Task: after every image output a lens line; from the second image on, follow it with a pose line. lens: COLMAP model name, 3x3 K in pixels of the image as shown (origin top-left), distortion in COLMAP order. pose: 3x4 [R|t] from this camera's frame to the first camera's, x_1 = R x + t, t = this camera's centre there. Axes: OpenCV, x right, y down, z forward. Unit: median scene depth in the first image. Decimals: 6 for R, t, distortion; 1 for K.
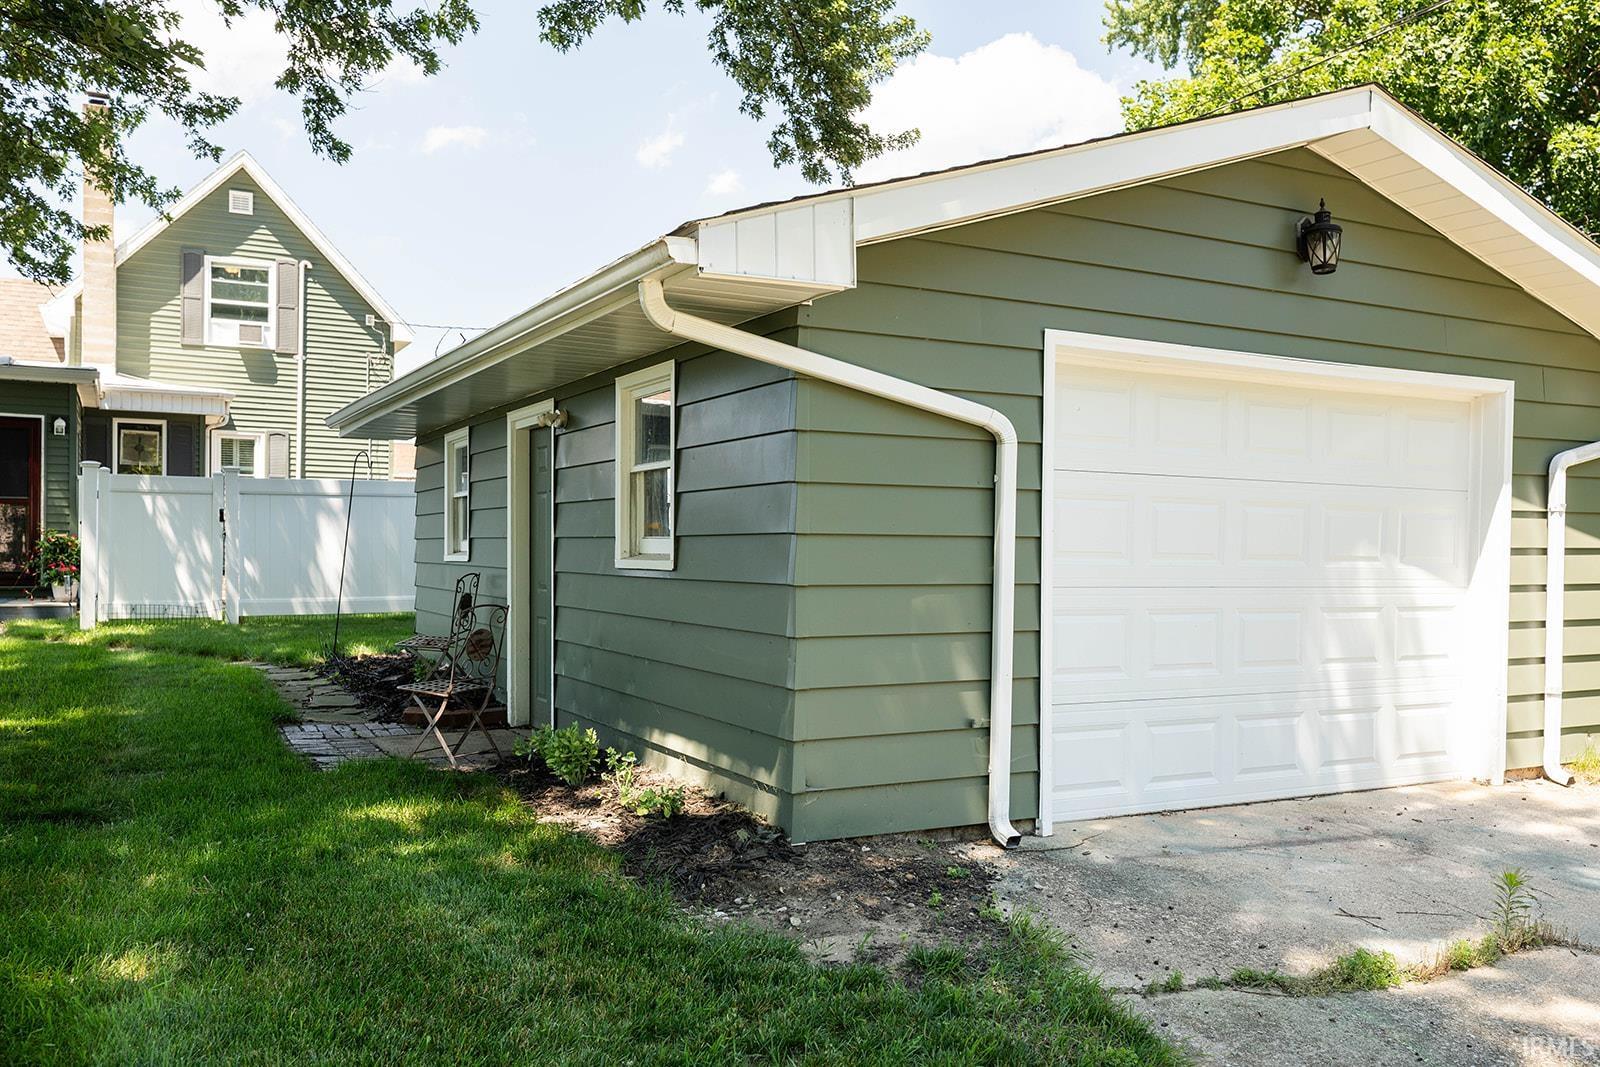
lens RADIAL K [[1317.1, 0, 856.0], [0, 1317.1, 576.1], [0, 0, 1]] dist [0.003308, -0.001066]
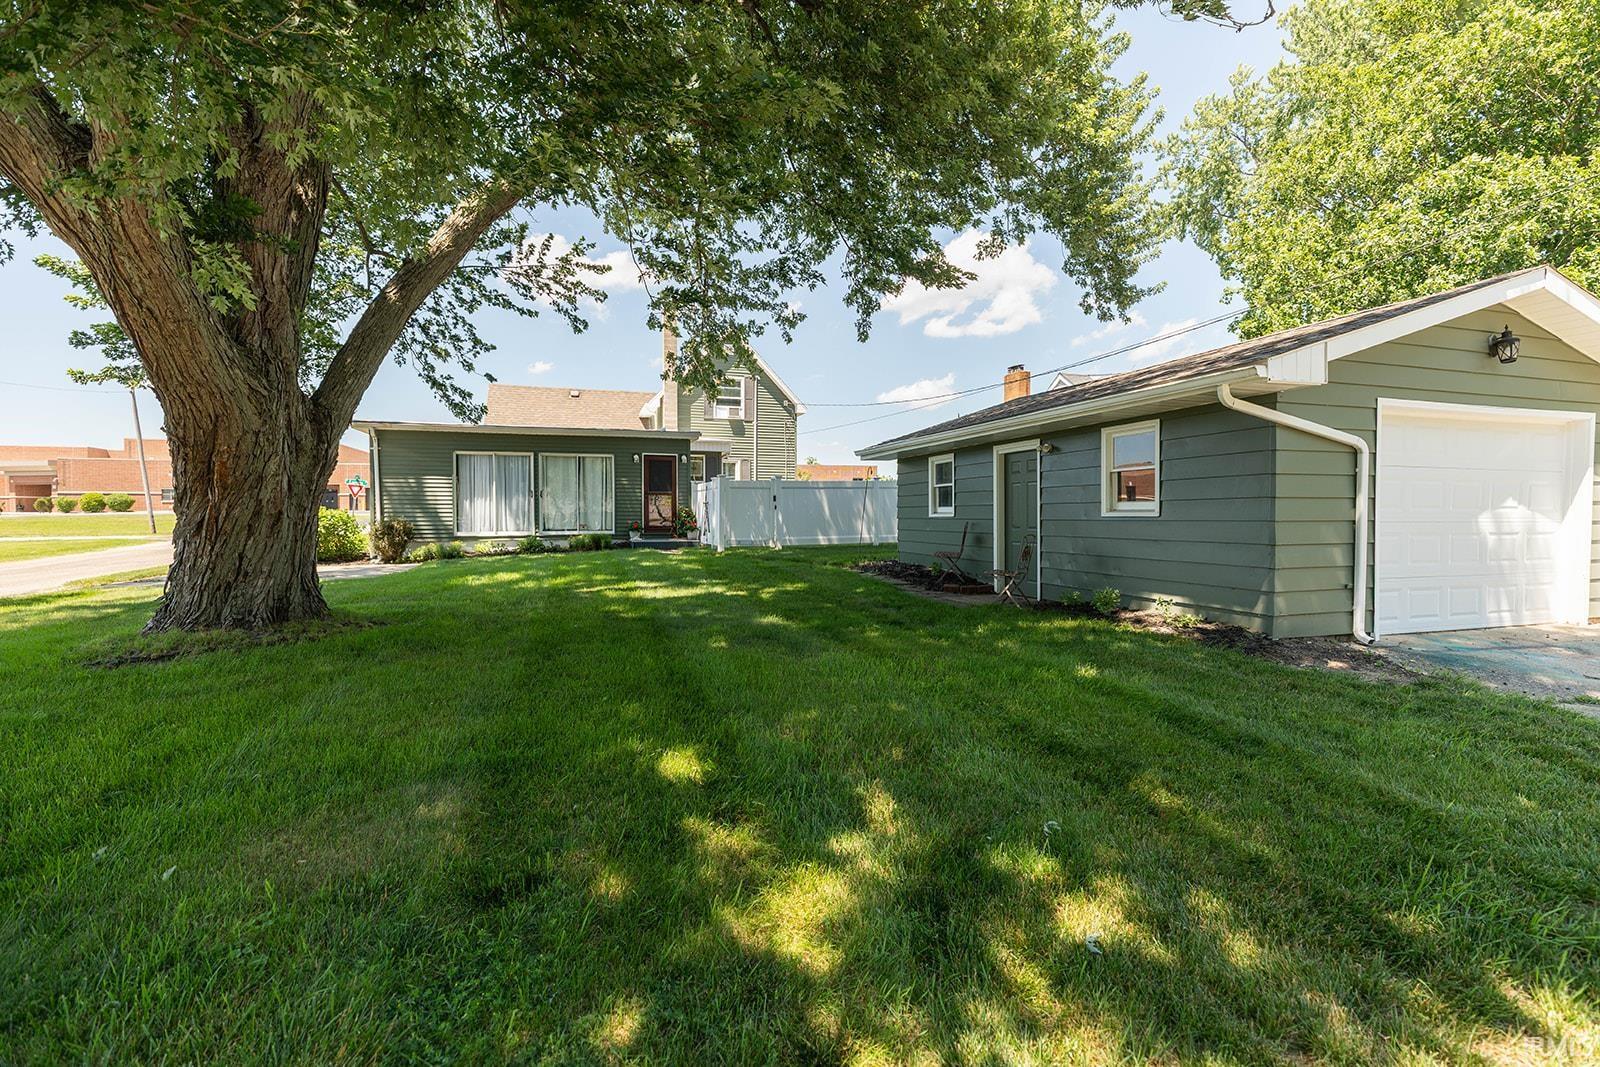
lens RADIAL K [[704.3, 0, 800.4], [0, 704.3, 527.3], [0, 0, 1]] dist [0.003411, 0.000361]
pose [[0.979406, -0.008526, -0.201721, -0.135614], [0.007842, 0.999960, -0.004188, 0.003693], [0.201749, 0.002520, 0.979434, -0.072299]]
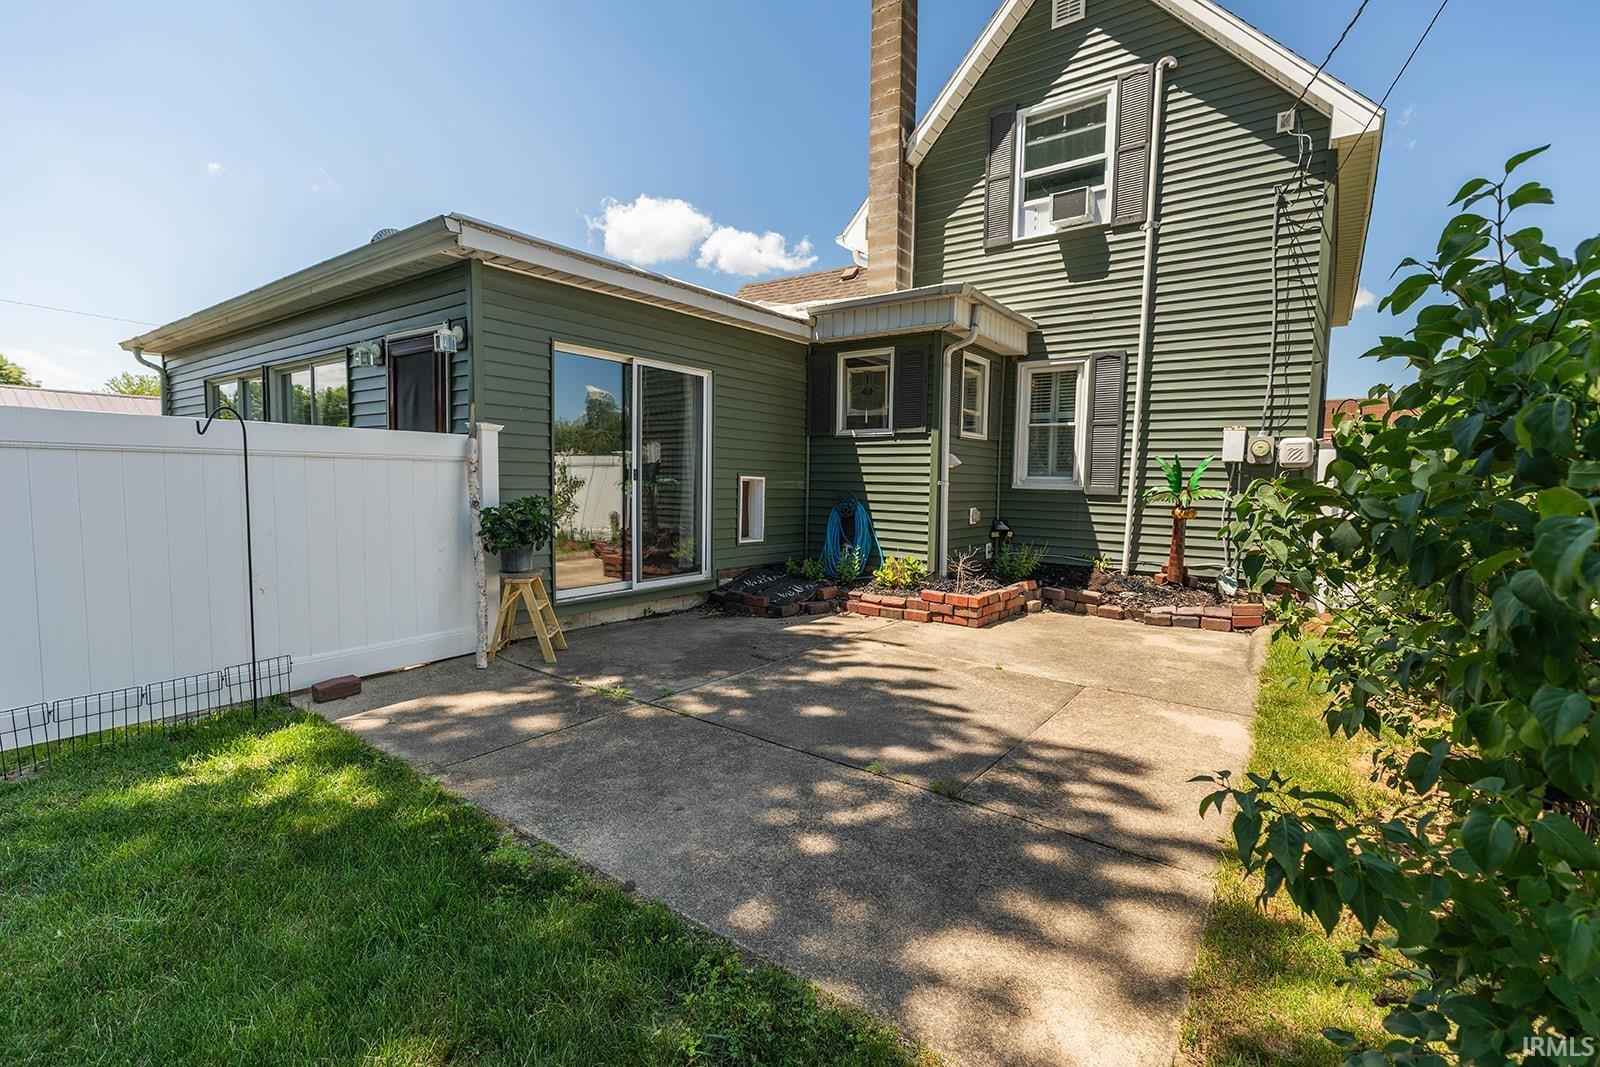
lens RADIAL K [[704.3, 0, 800.4], [0, 704.3, 527.3], [0, 0, 1]] dist [0.003411, 0.000361]
pose [[0.401716, 0.066309, -0.913361, -0.184490], [-0.034524, 0.997763, 0.057252, -0.040373], [0.915113, 0.008534, 0.403106, 0.751079]]
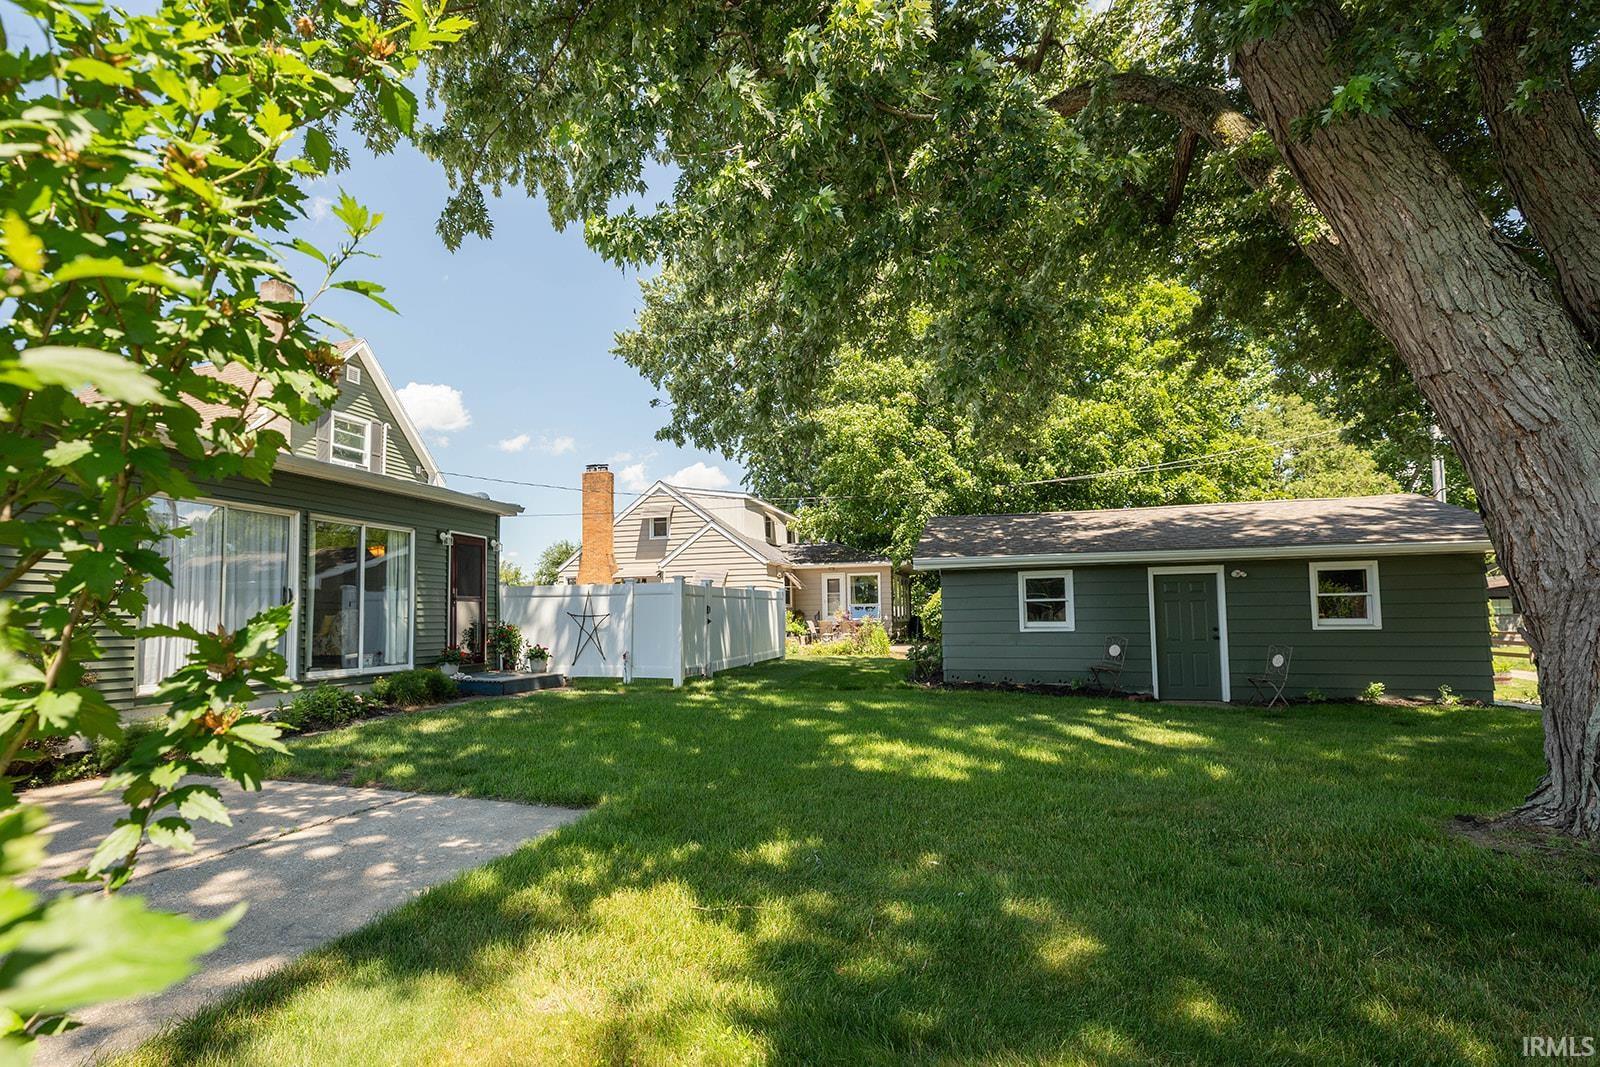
lens RADIAL K [[765.9, 0, 730.4], [0, 765.9, 572.2], [0, 0, 1]] dist [0.002217, 0.000128]
pose [[0.753845, 0.024274, 0.656603, -0.698248], [0.030743, 0.996920, -0.072151, -0.015140], [-0.656332, 0.074577, 0.750777, 0.179043]]
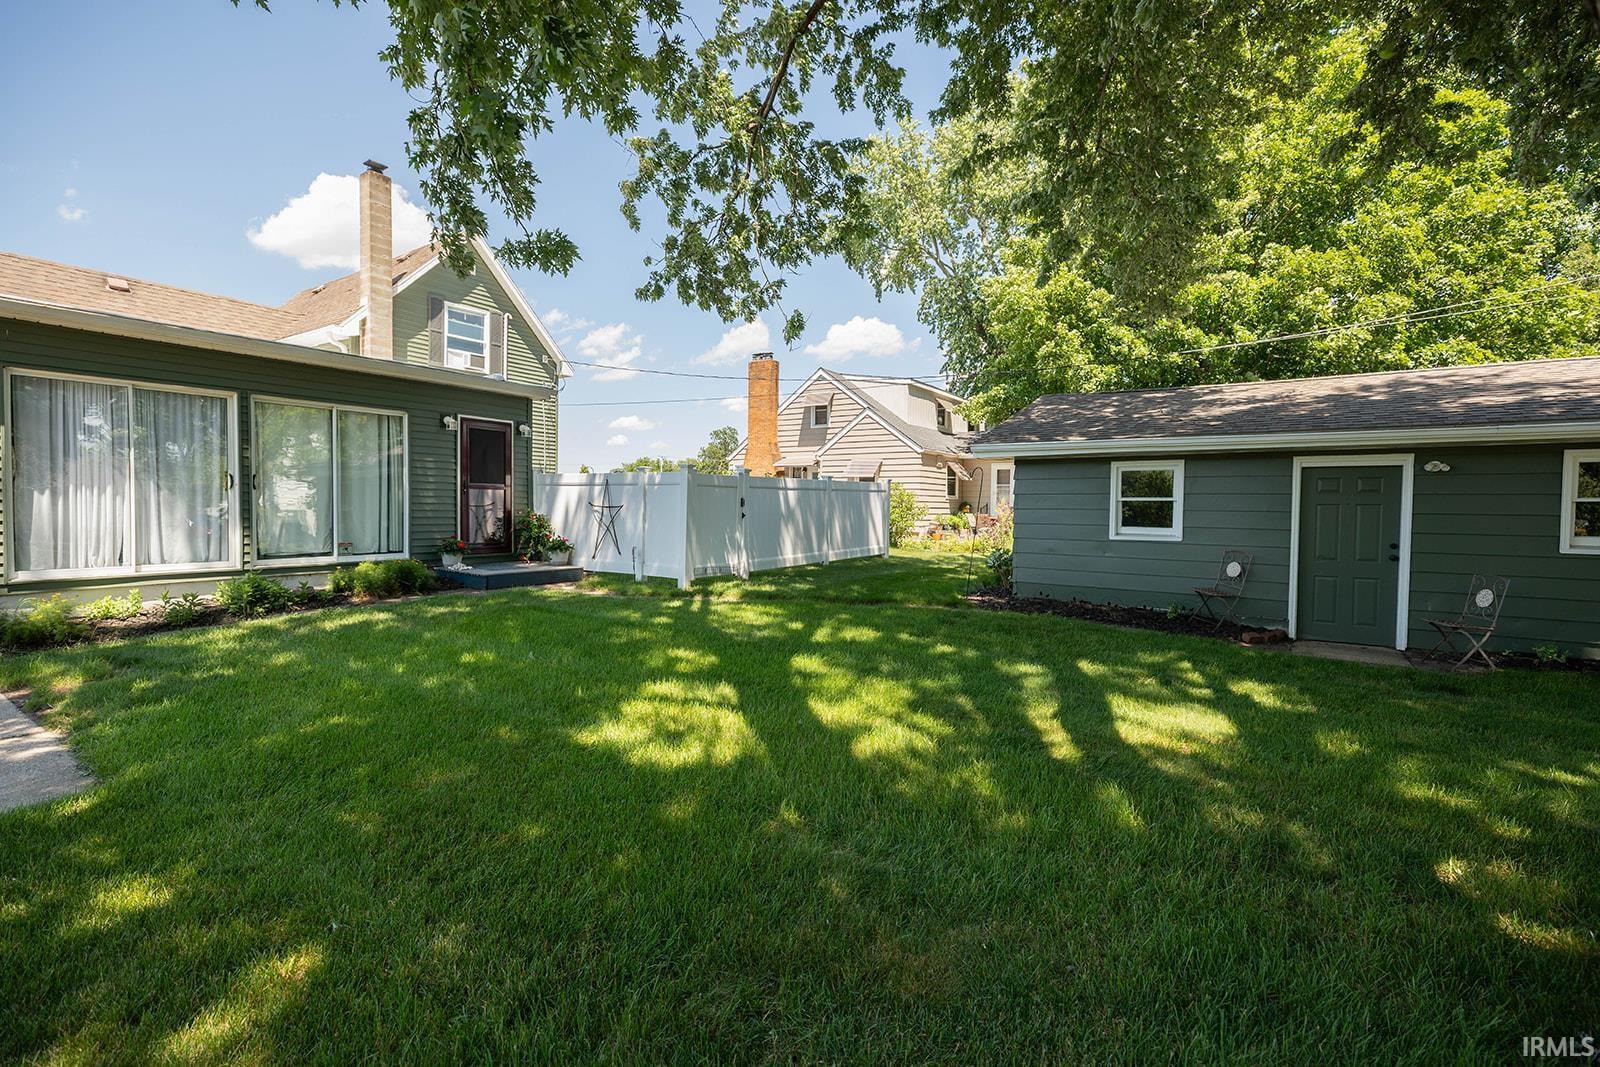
lens RADIAL K [[704.3, 0, 800.4], [0, 704.3, 527.3], [0, 0, 1]] dist [0.003411, 0.000361]
pose [[0.893460, -0.012037, 0.448981, -0.499904], [0.005412, 0.999857, 0.016037, -0.019990], [-0.449110, -0.011898, 0.893397, 0.184167]]
